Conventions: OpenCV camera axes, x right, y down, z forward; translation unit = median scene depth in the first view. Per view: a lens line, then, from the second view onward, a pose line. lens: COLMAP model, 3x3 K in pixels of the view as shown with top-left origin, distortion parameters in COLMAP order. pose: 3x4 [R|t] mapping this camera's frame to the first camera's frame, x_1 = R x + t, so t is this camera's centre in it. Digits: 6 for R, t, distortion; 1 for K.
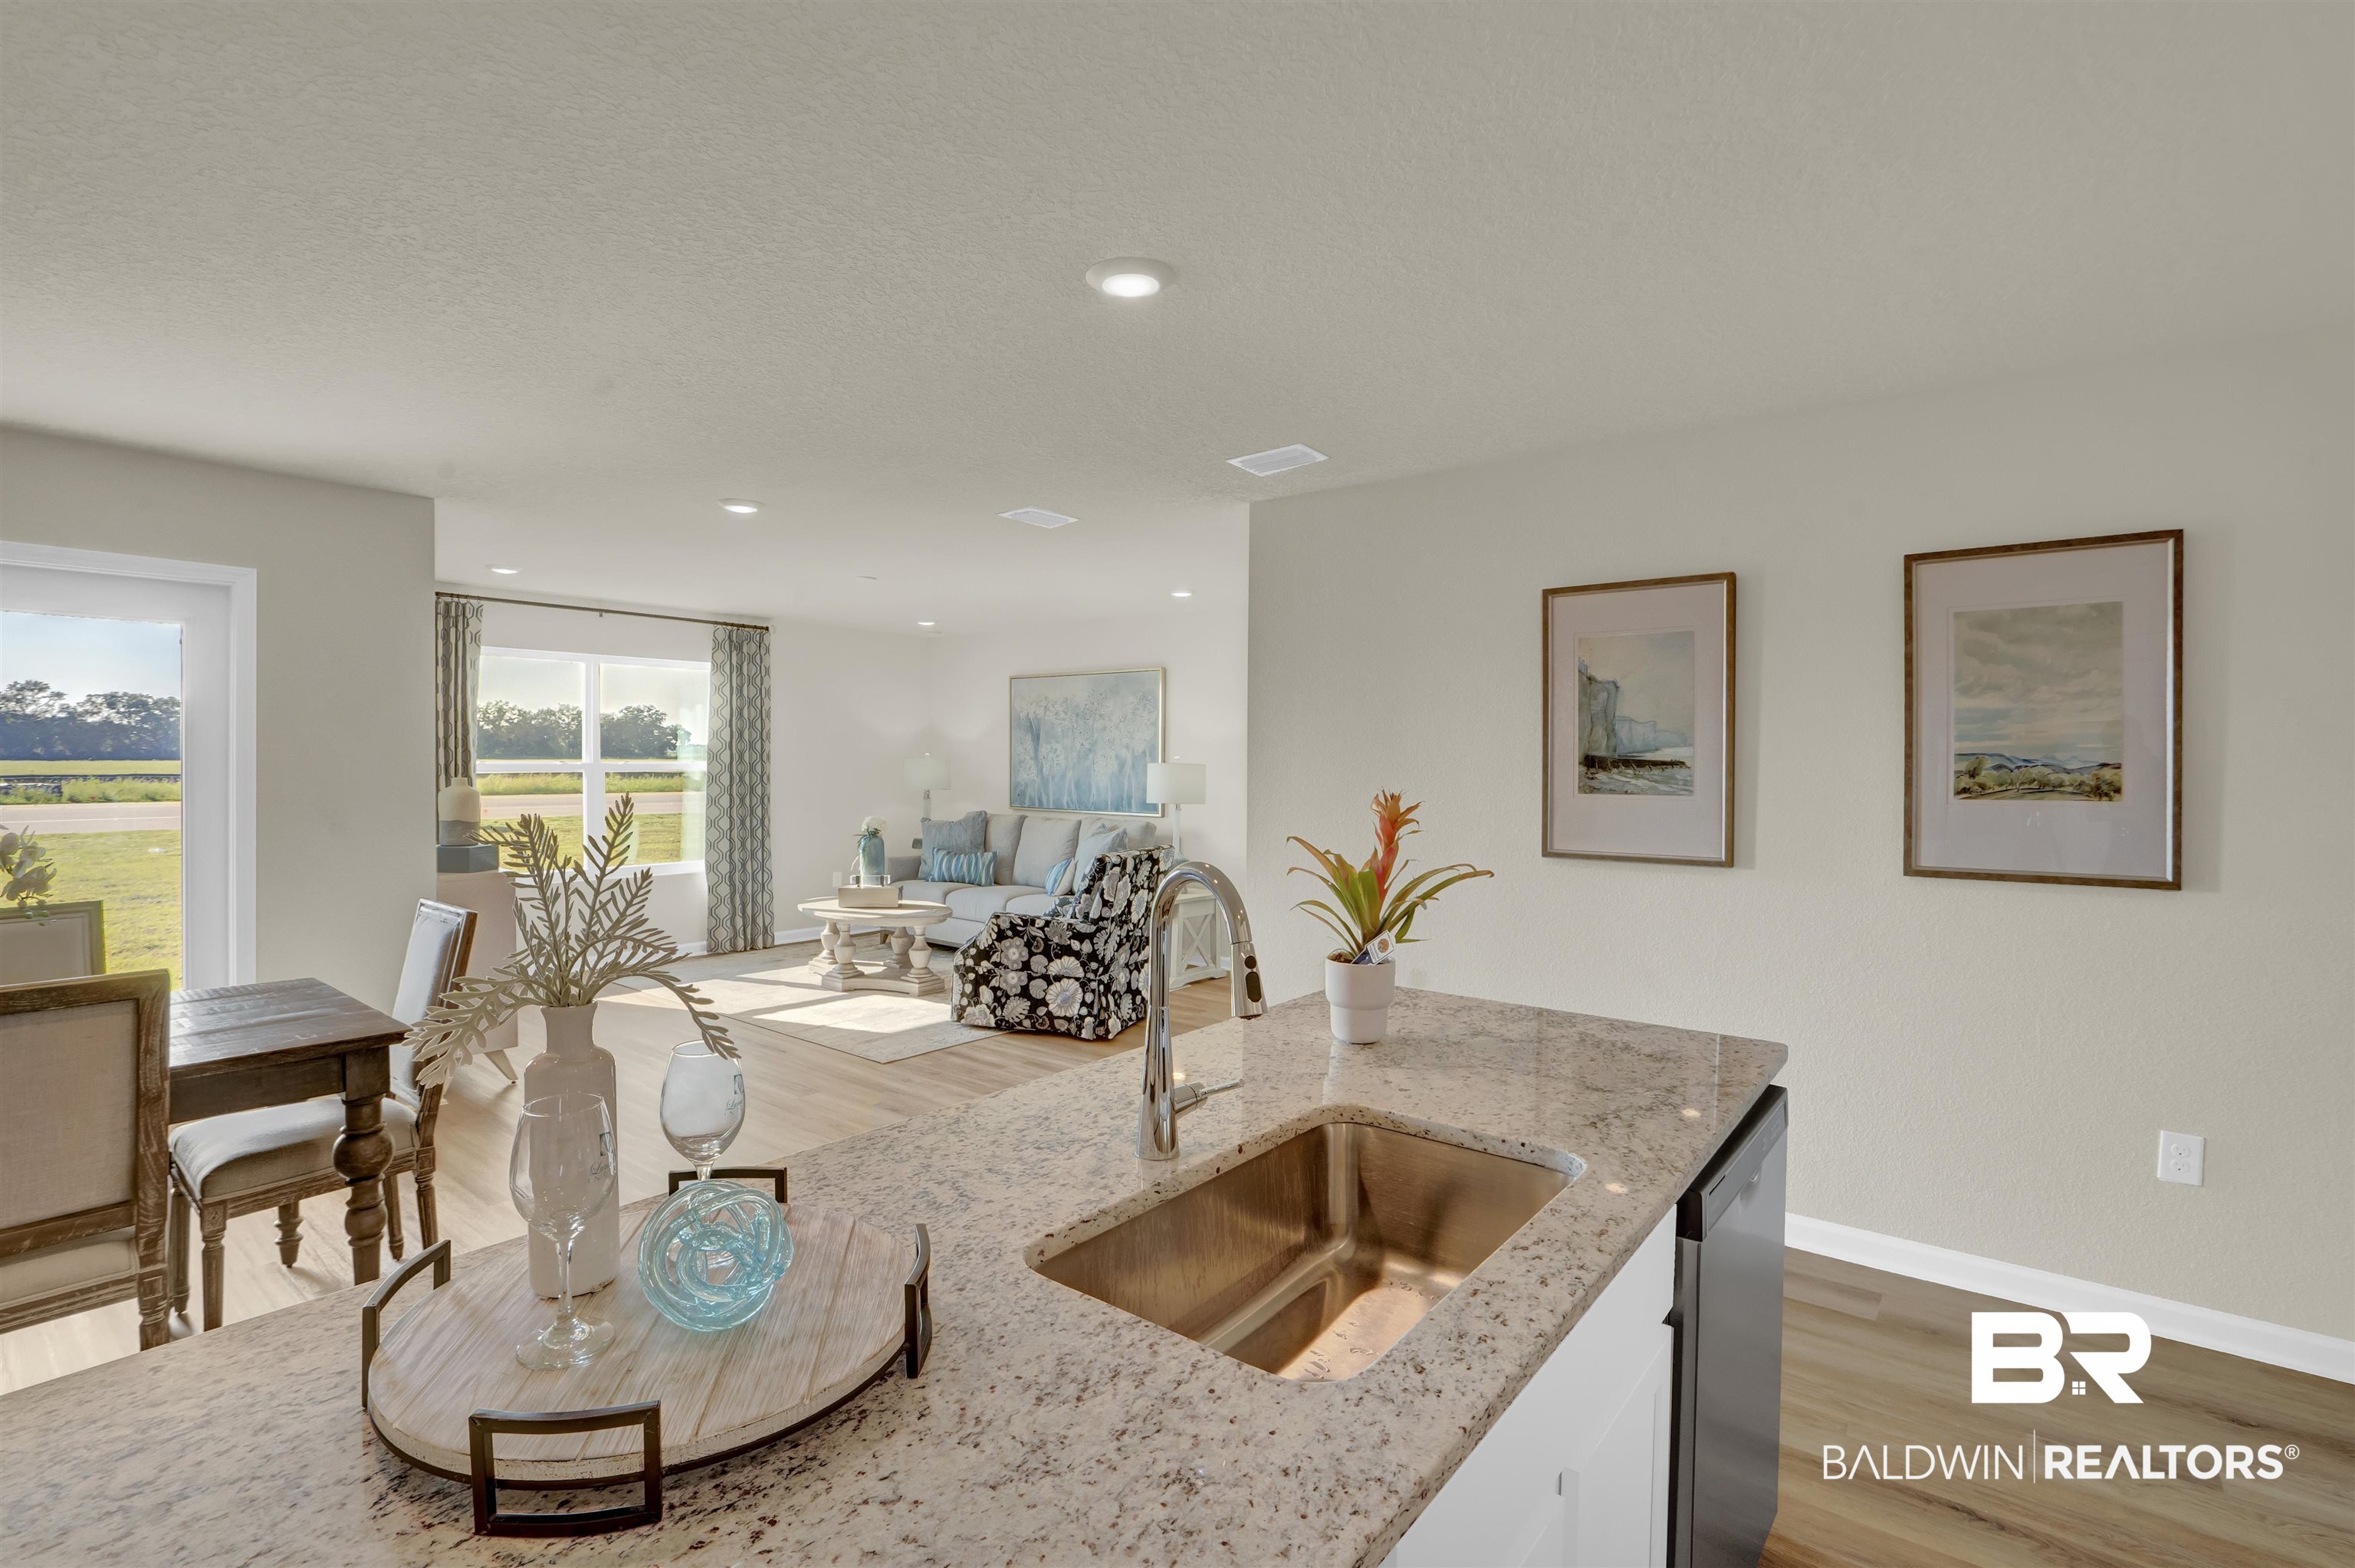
lens RADIAL K [[1103.7, 0, 1158.6], [0, 1103.7, 774.2], [0, 0, 1]] dist [-0.054190, 0.017952]
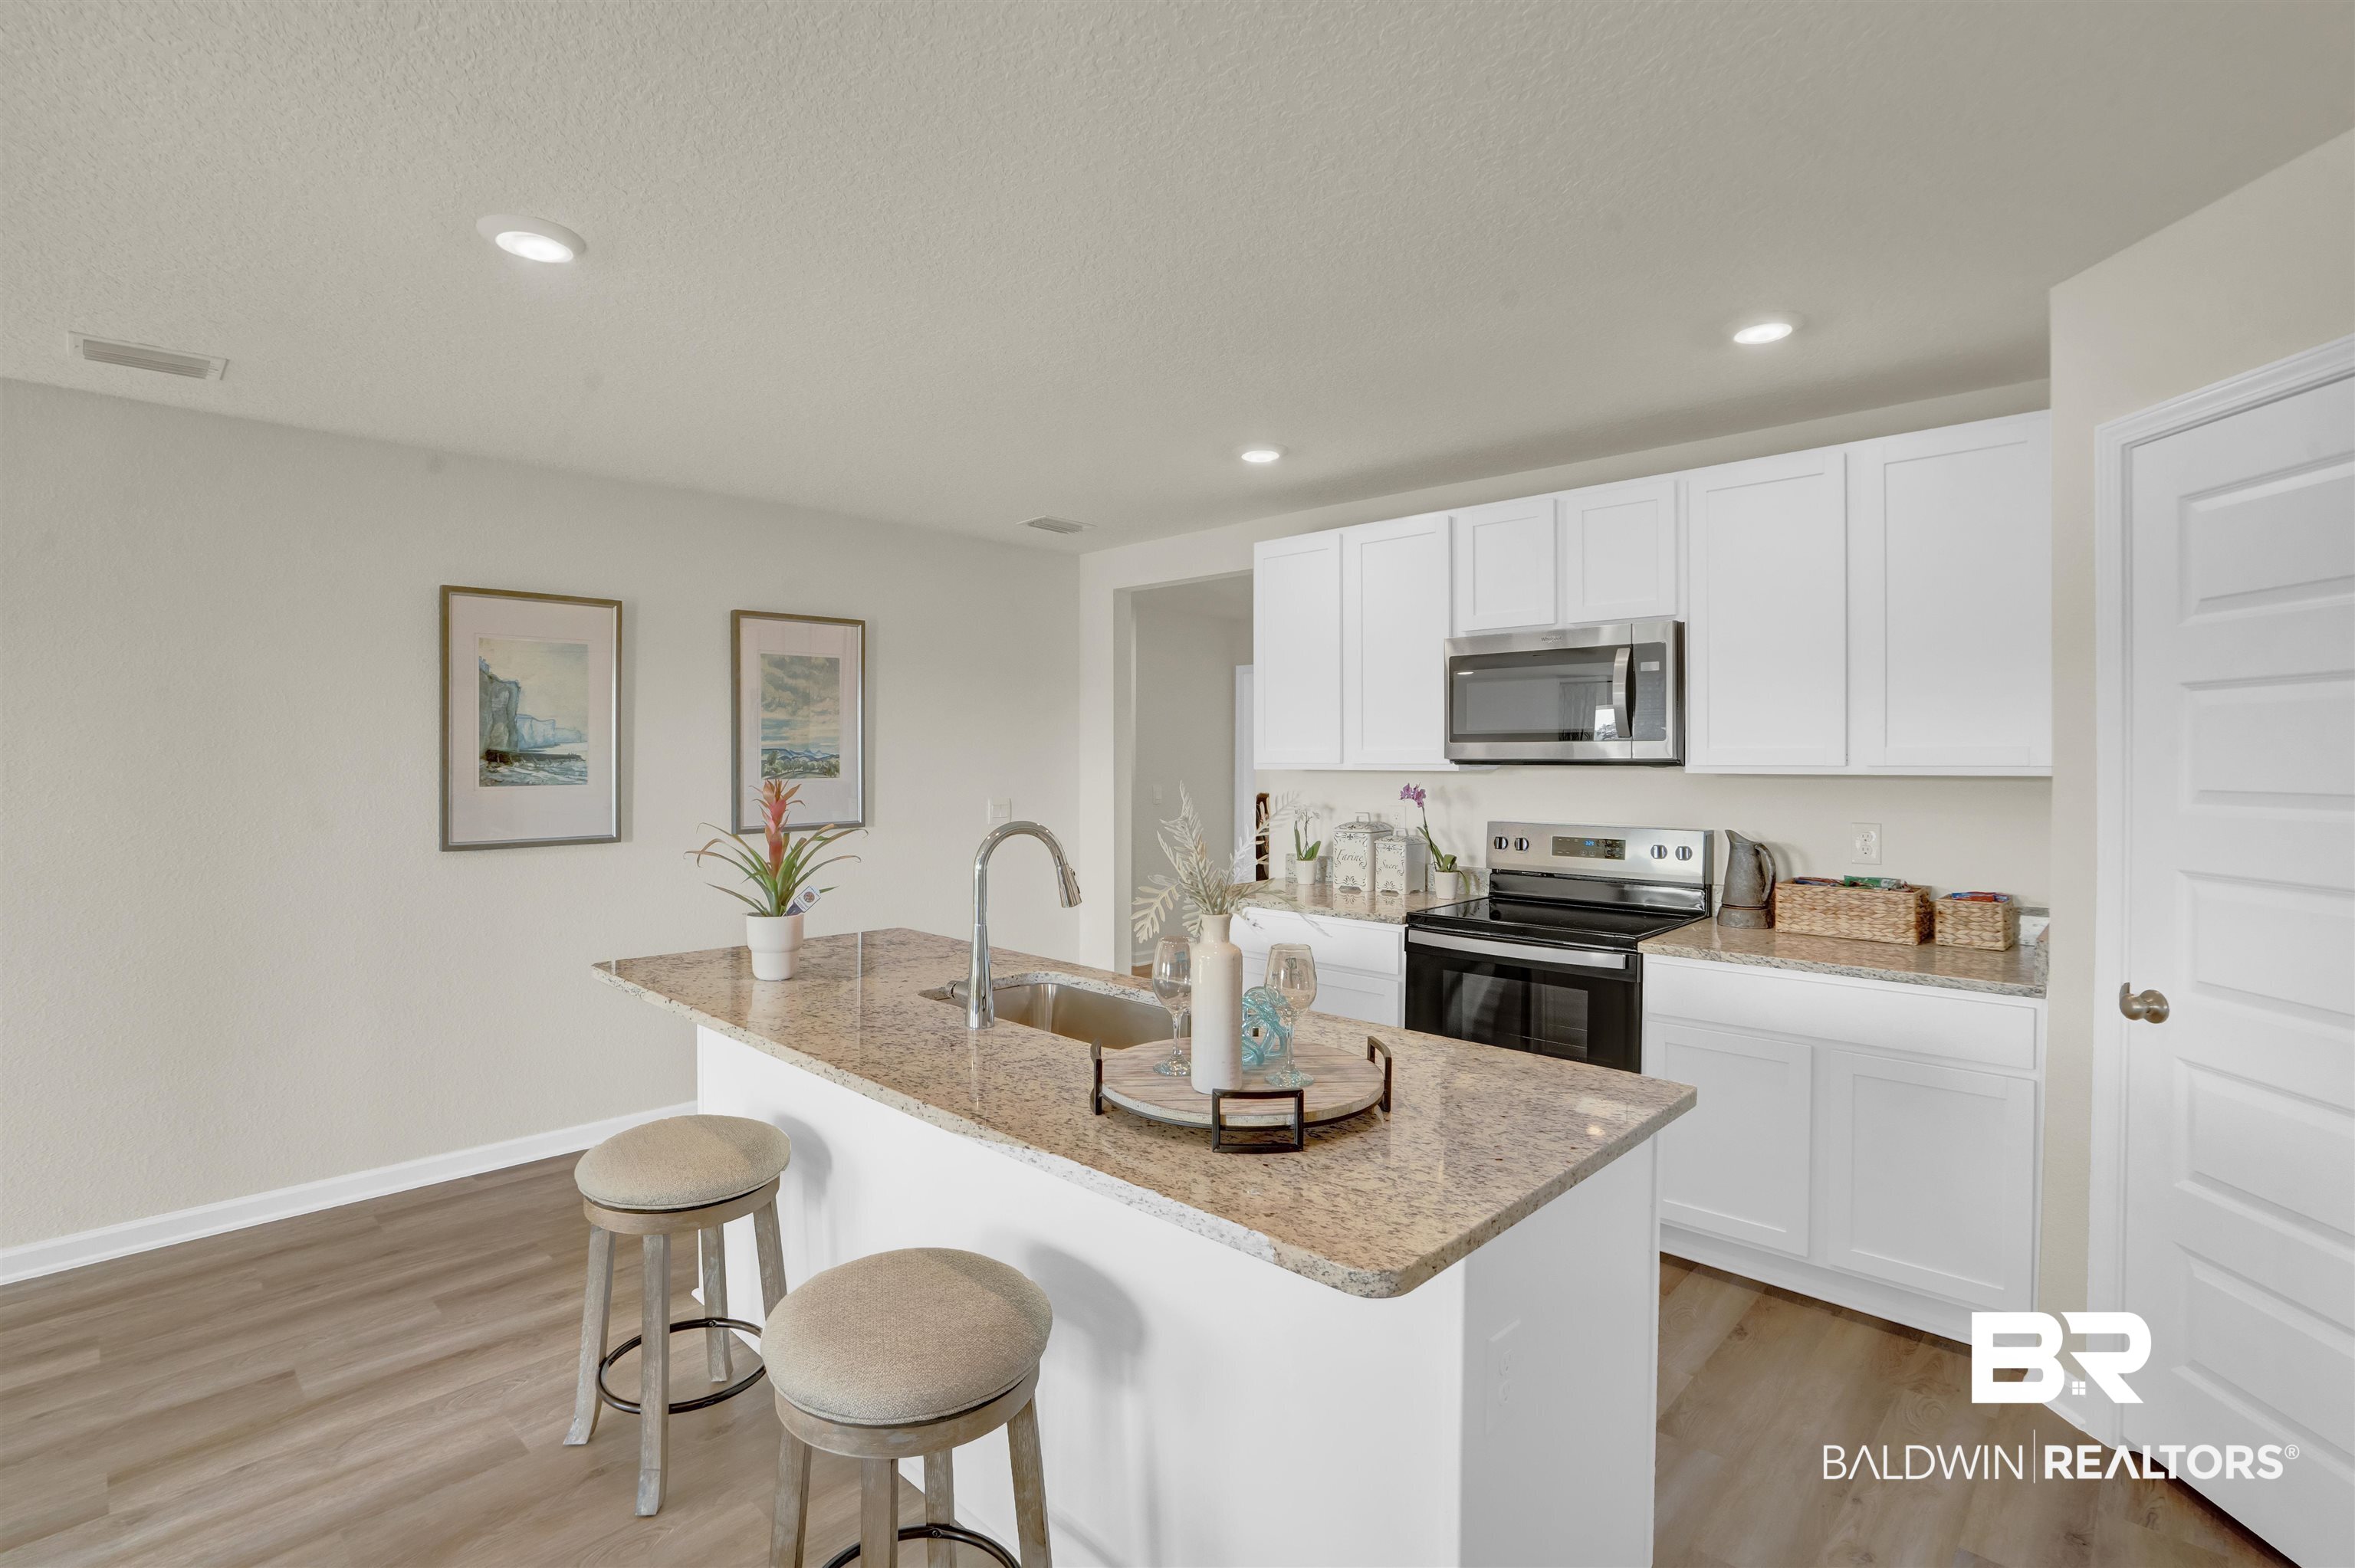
lens RADIAL K [[1120.9, 0, 1163.4], [0, 1120.9, 698.3], [0, 0, 1]] dist [-0.050611, 0.019289]
pose [[0.096350, 0.042591, 0.994436, -0.616851], [0.015318, 0.998902, -0.044267, -0.009992], [-0.995230, 0.019498, 0.095592, 0.251088]]
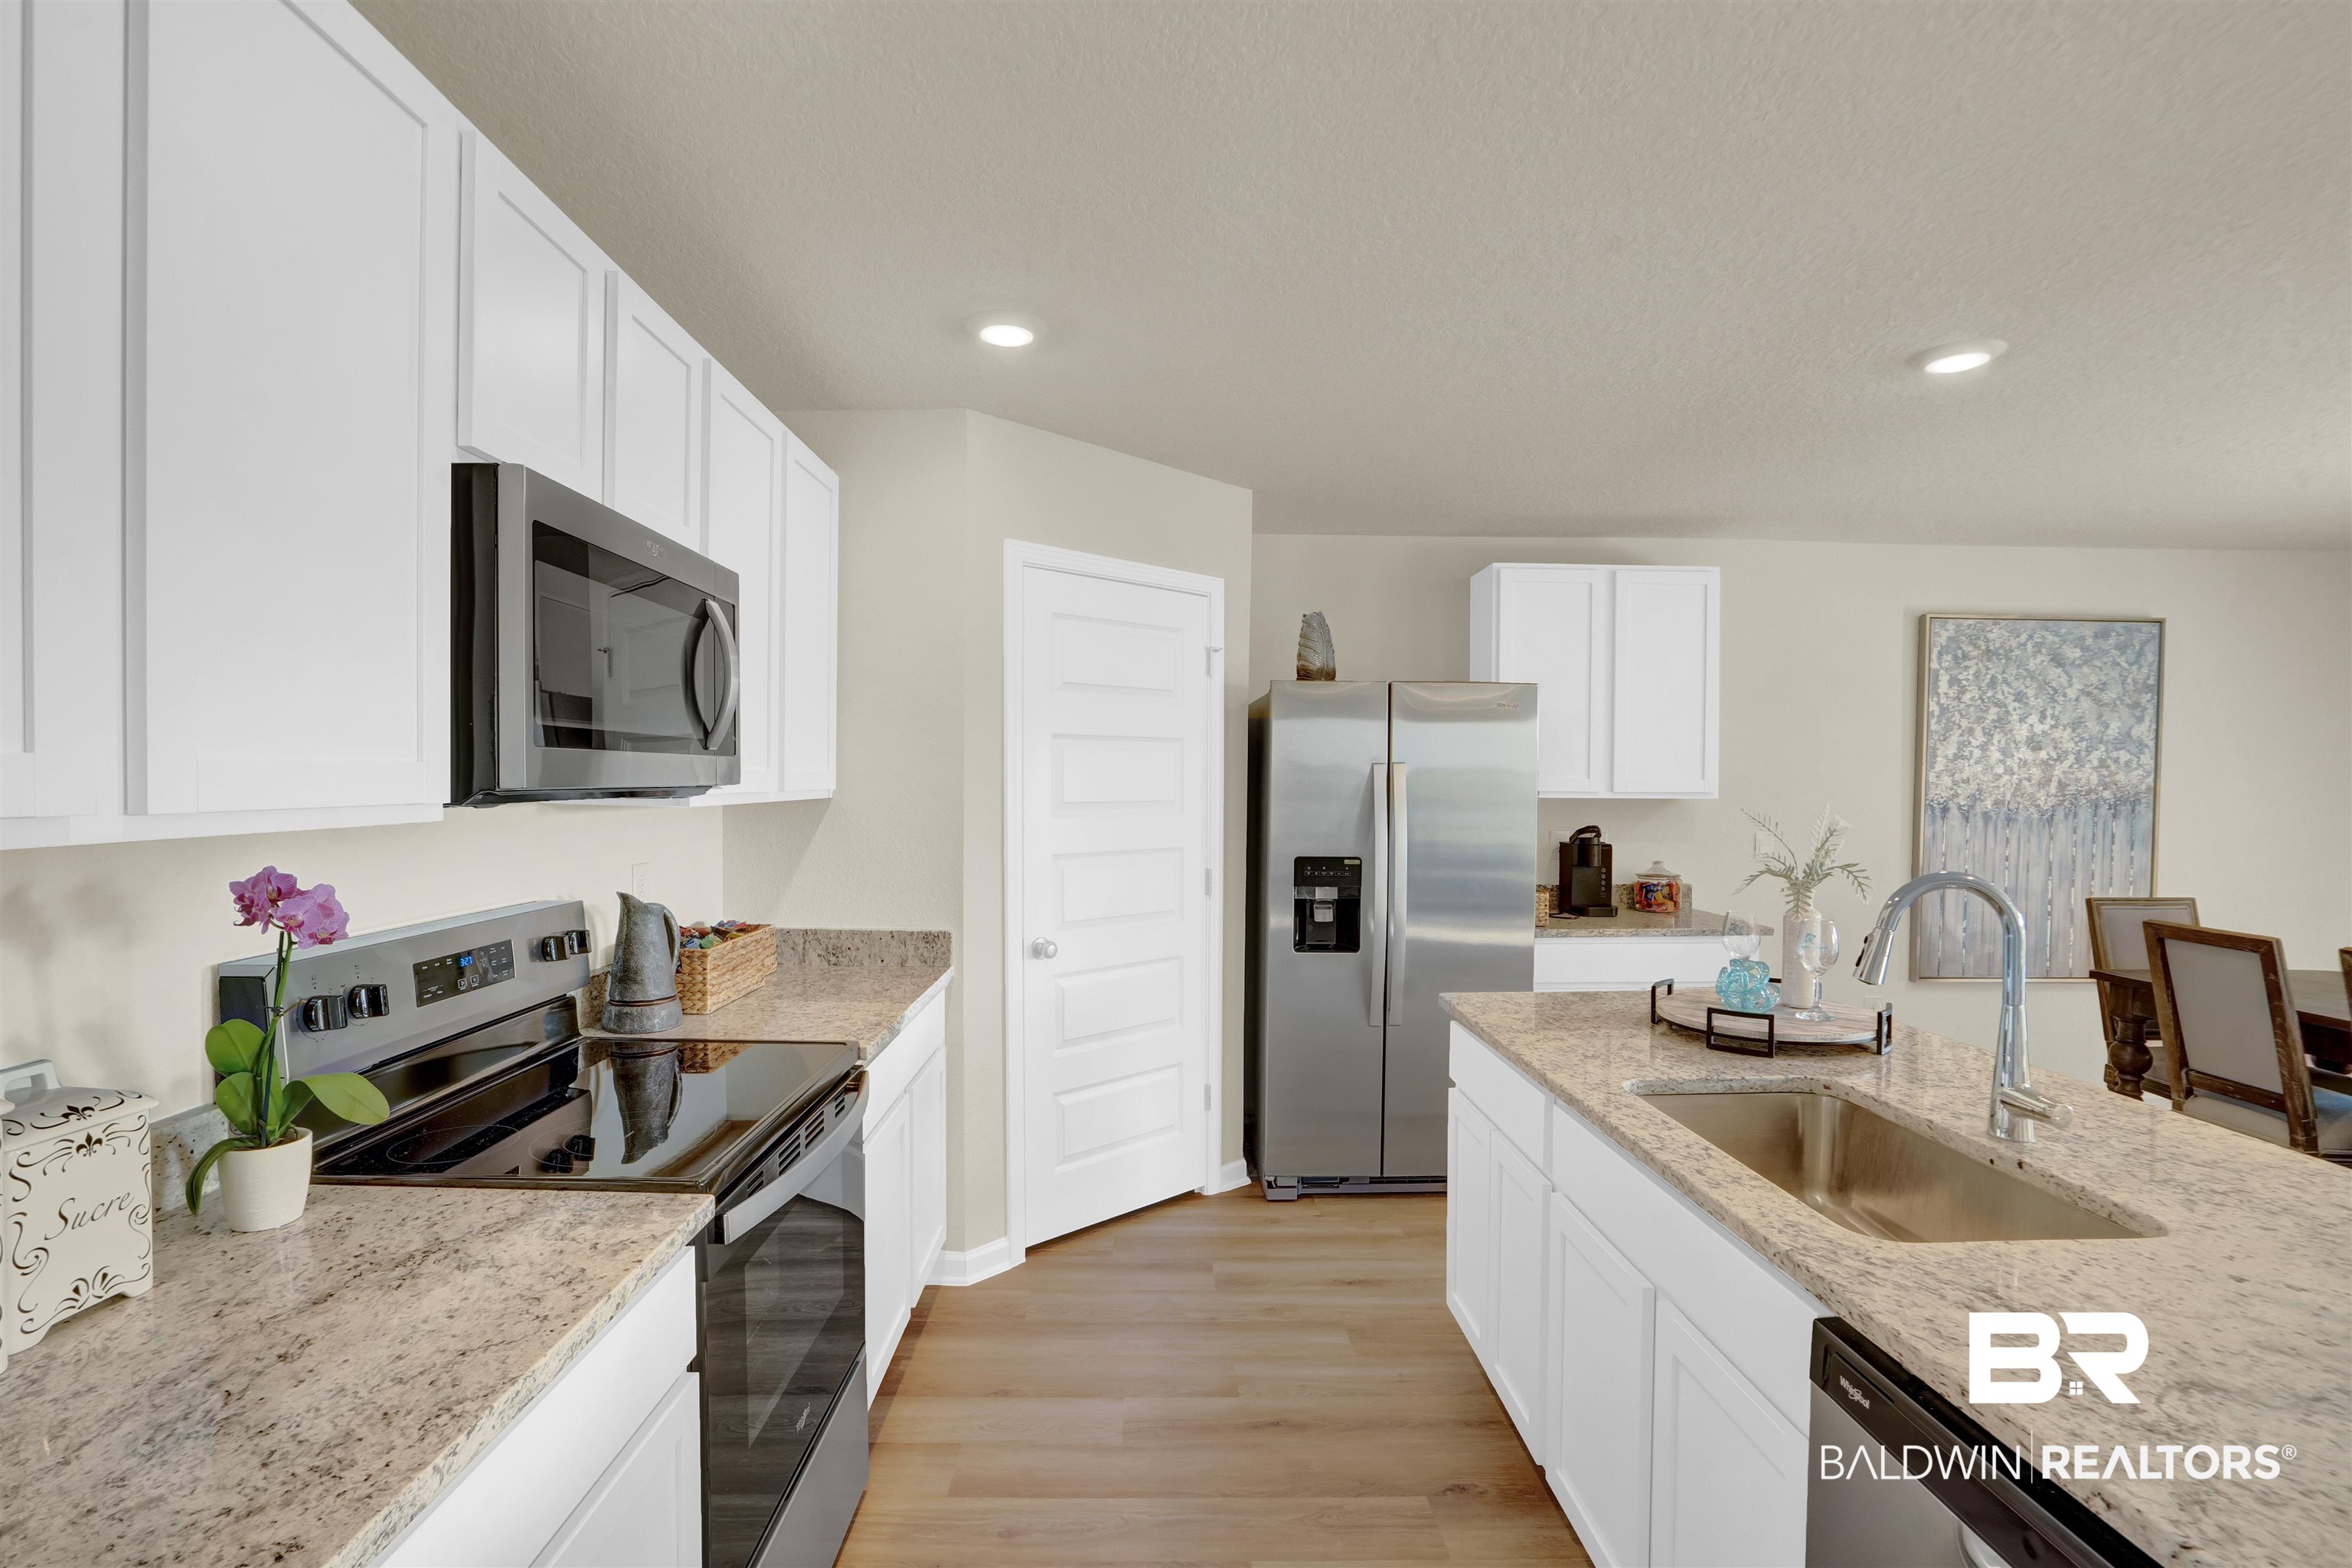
lens RADIAL K [[1073.4, 0, 1160.9], [0, 1073.4, 813.1], [0, 0, 1]] dist [-0.050684, 0.015331]
pose [[-0.774604, 0.008170, -0.632394, 0.560530], [-0.018686, 0.999184, 0.035797, -0.003492], [0.632171, 0.039545, -0.773819, 0.524915]]
